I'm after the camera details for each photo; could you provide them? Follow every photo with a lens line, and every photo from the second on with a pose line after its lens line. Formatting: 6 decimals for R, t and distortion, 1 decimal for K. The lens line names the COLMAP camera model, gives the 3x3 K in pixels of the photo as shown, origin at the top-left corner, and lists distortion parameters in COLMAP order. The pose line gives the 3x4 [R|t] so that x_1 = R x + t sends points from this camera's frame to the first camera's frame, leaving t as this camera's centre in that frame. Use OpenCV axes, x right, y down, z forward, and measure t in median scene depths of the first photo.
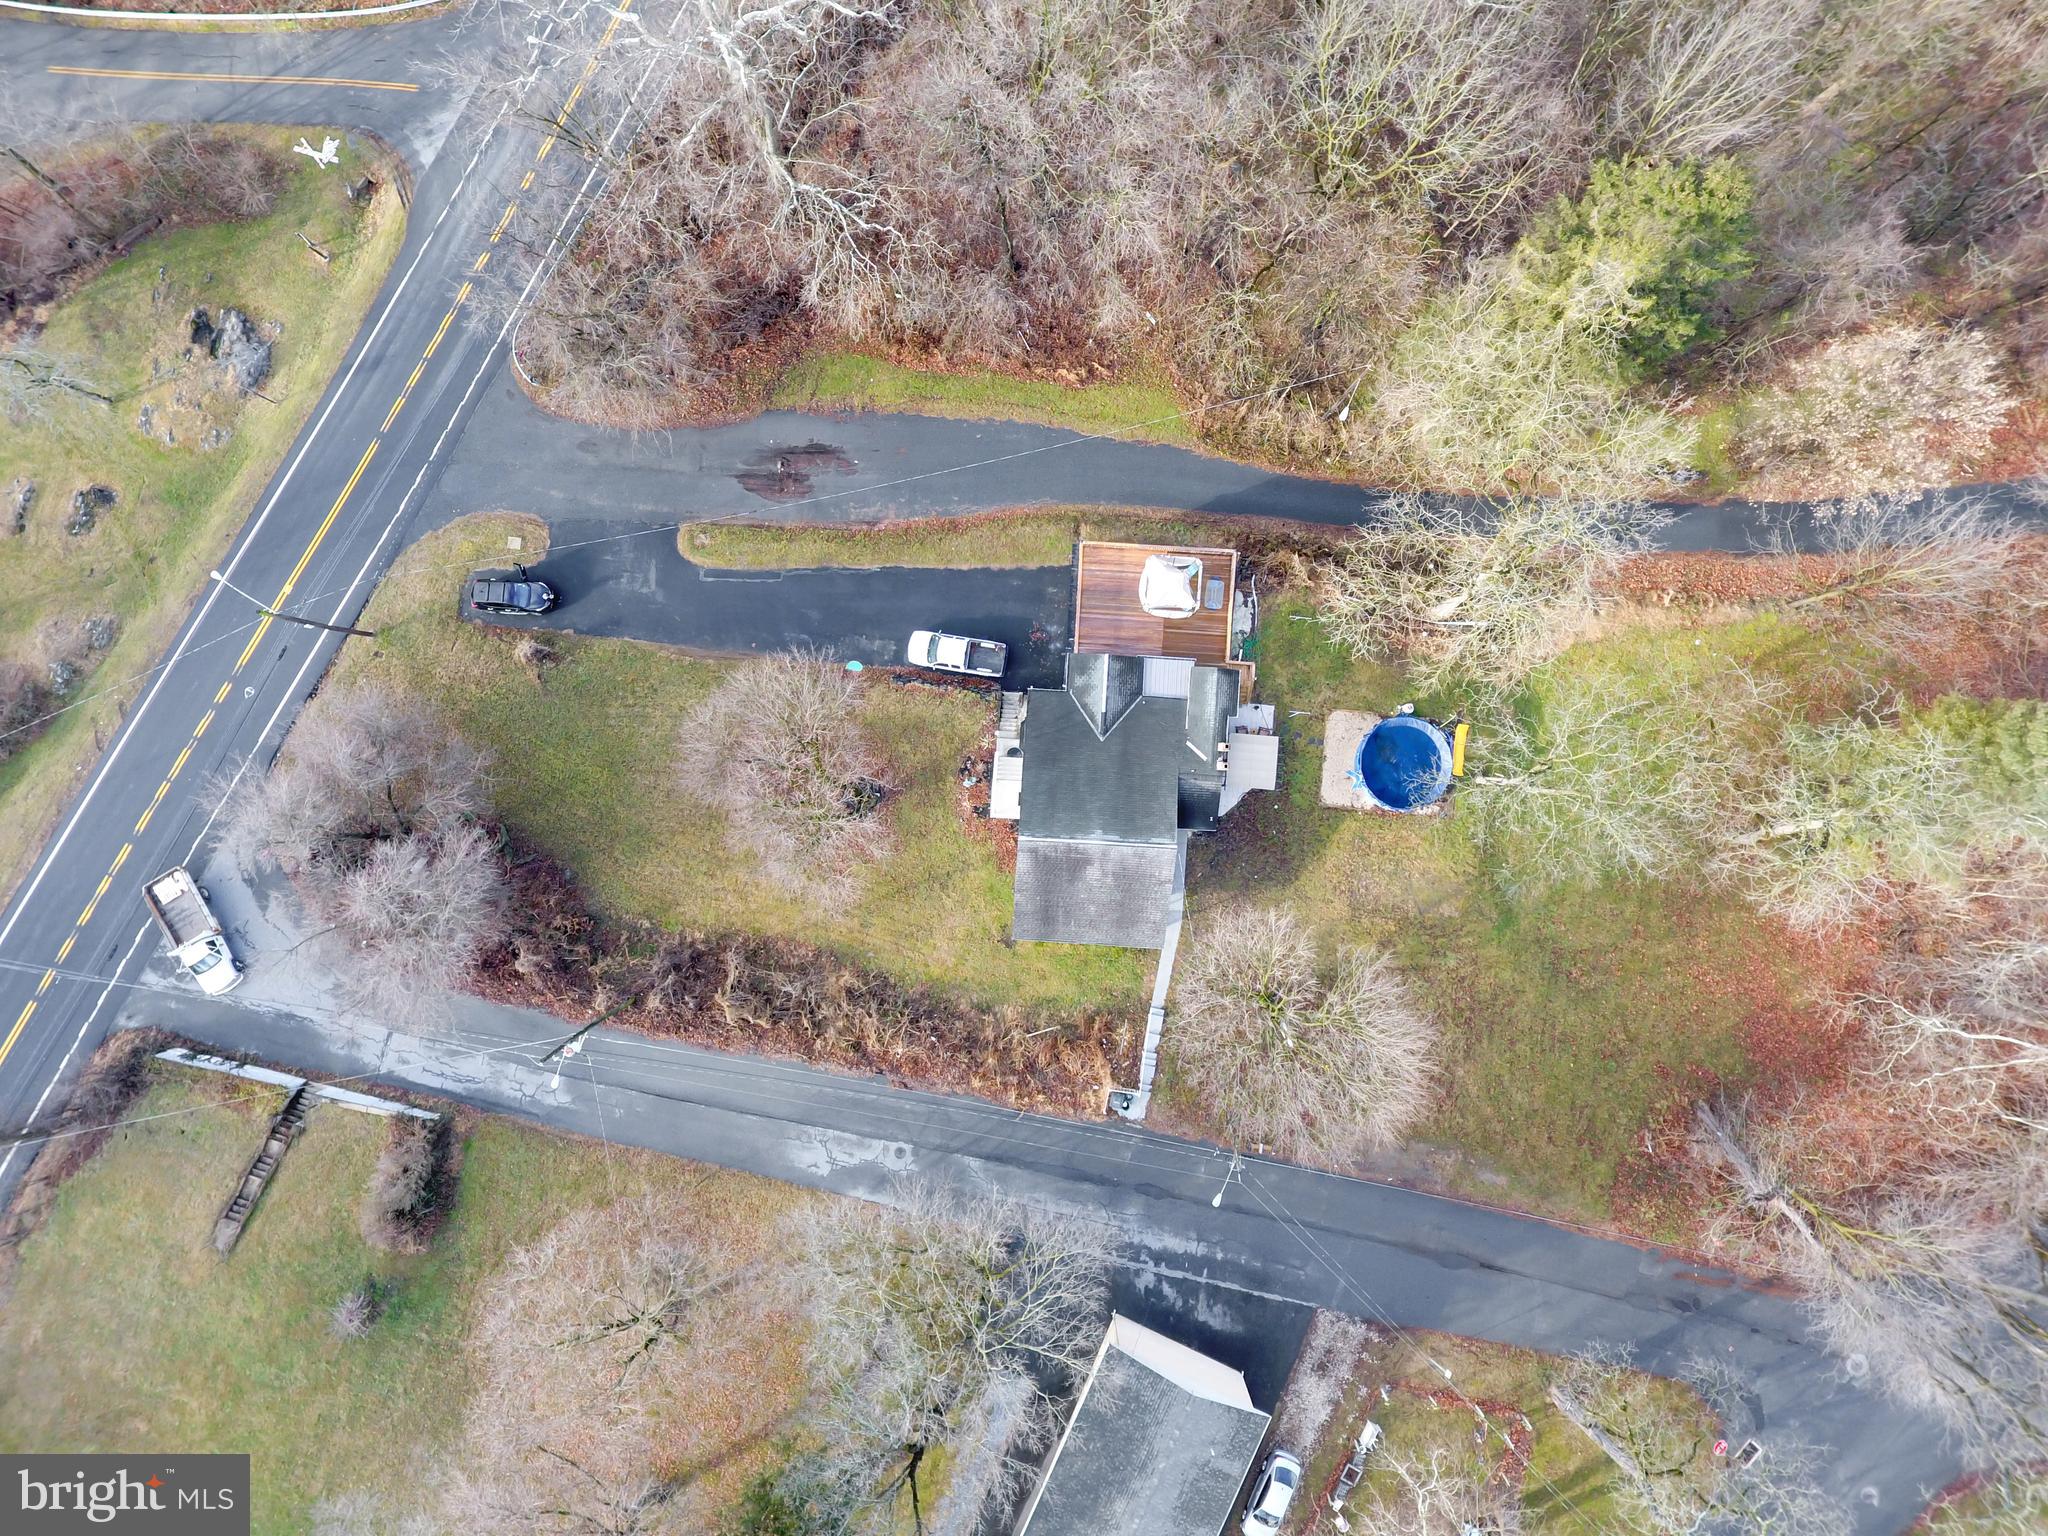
lens RADIAL K [[1186.3, 0, 1037.4], [0, 1186.3, 750.9], [0, 0, 1]] dist [-0.000335, -0.001191]
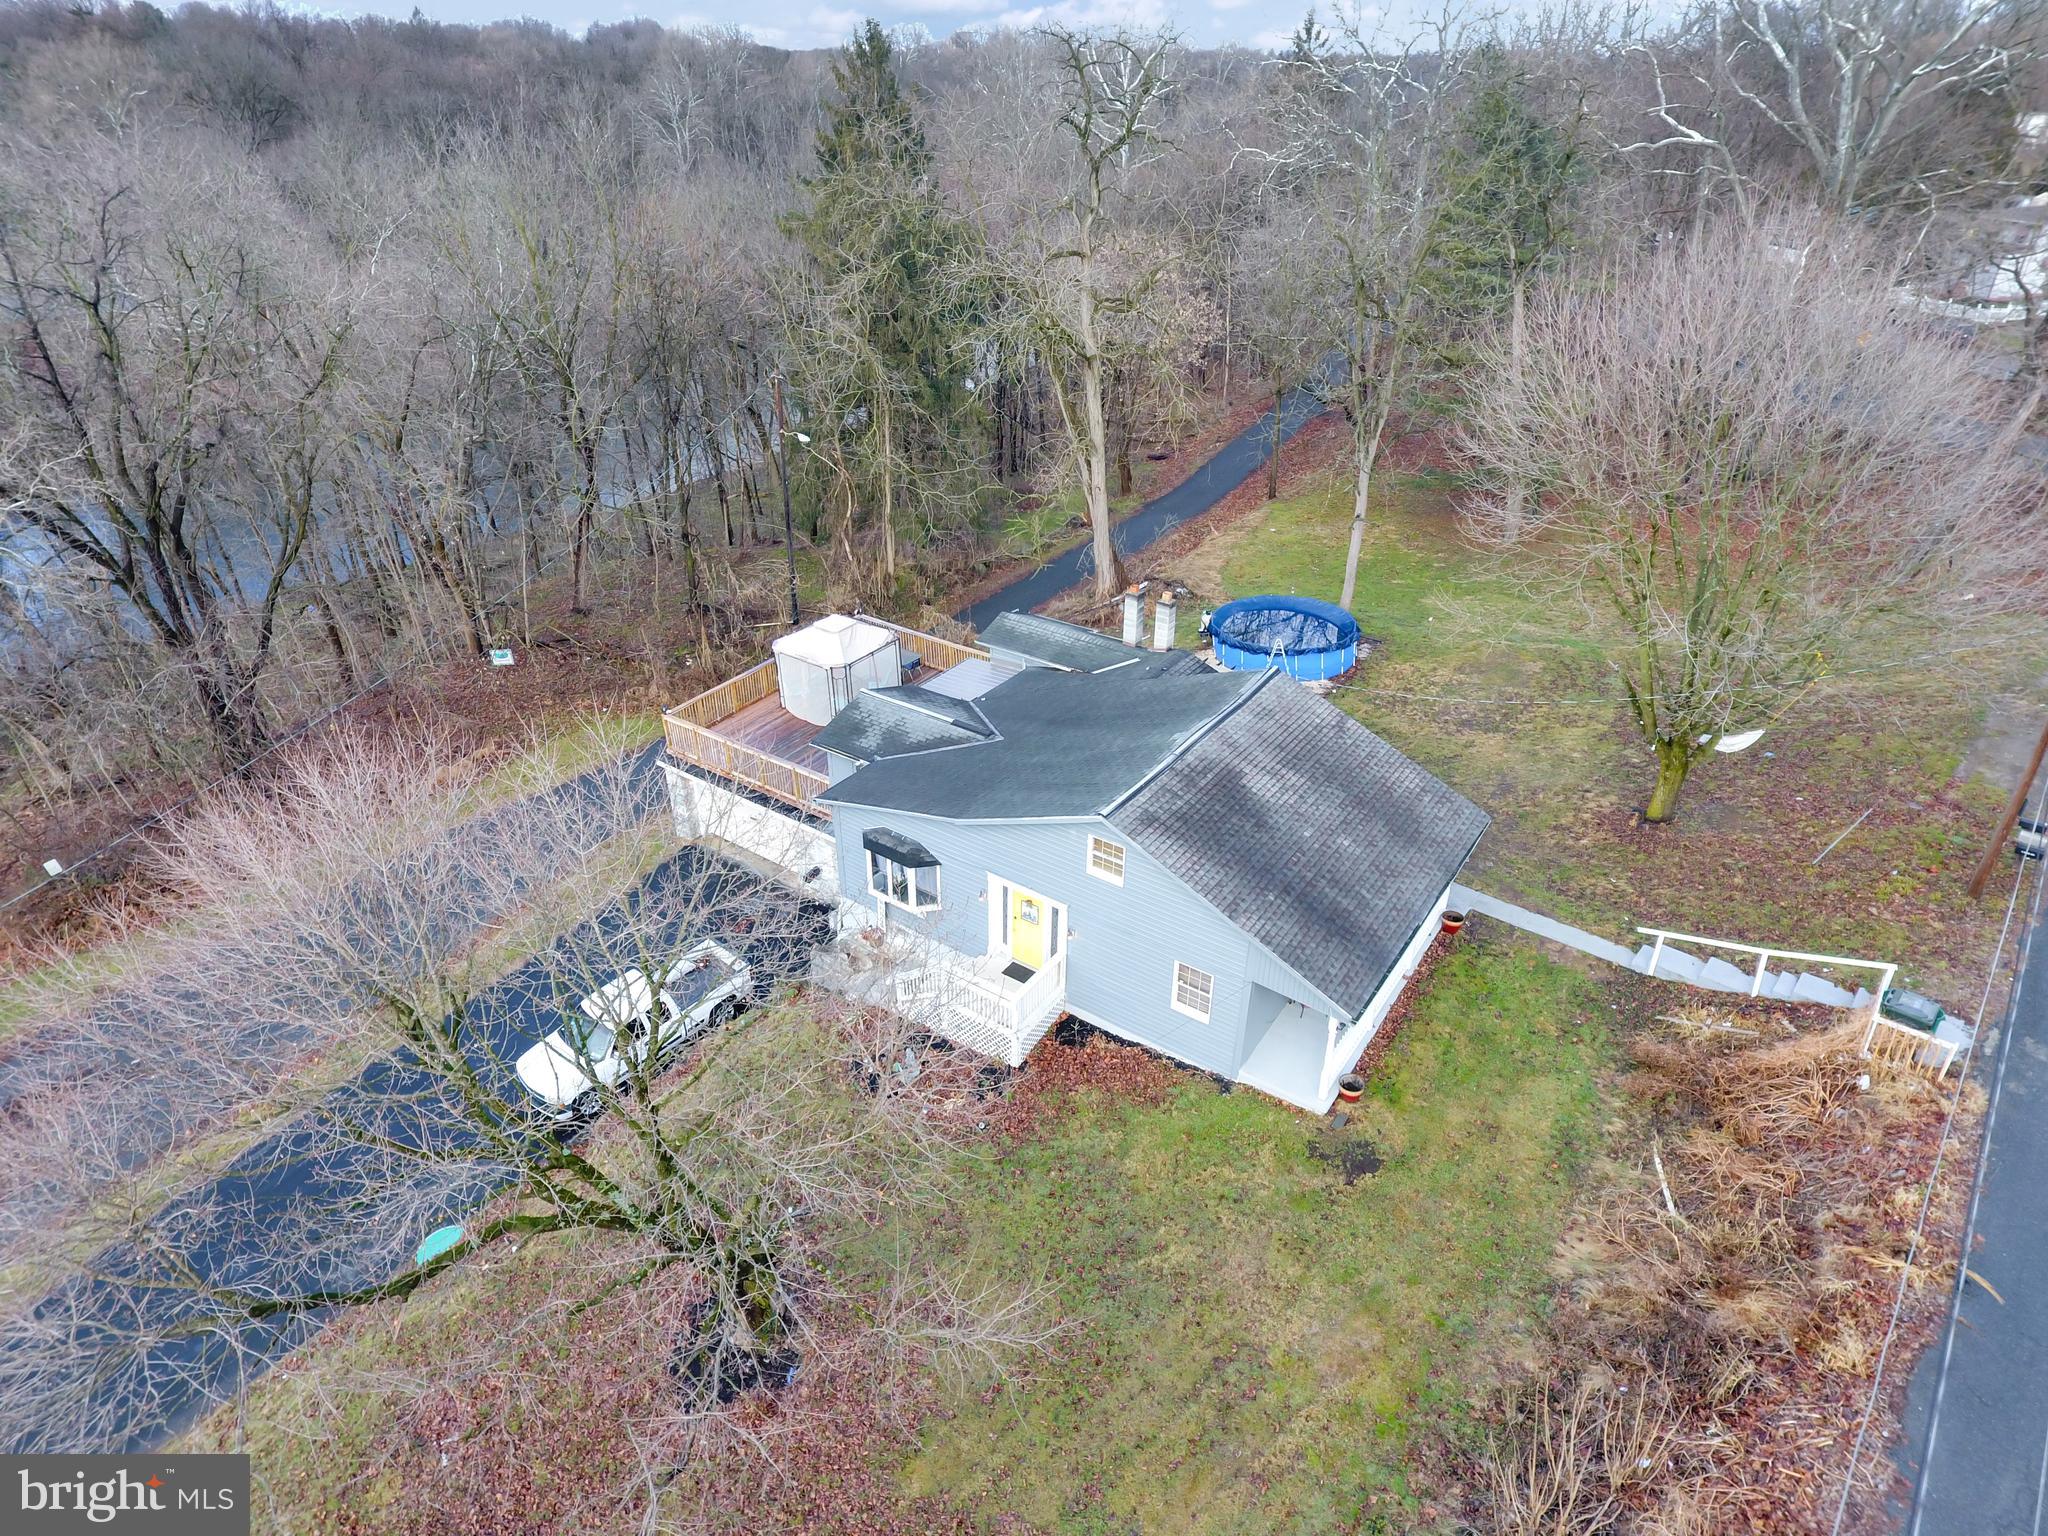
lens RADIAL K [[1186.3, 0, 1037.4], [0, 1186.3, 750.9], [0, 0, 1]] dist [-0.000335, -0.001191]
pose [[0.513125, -0.421930, 0.747448, -0.276358], [0.857962, 0.277076, -0.432586, 0.197343], [-0.024579, 0.863252, 0.504174, 0.737760]]
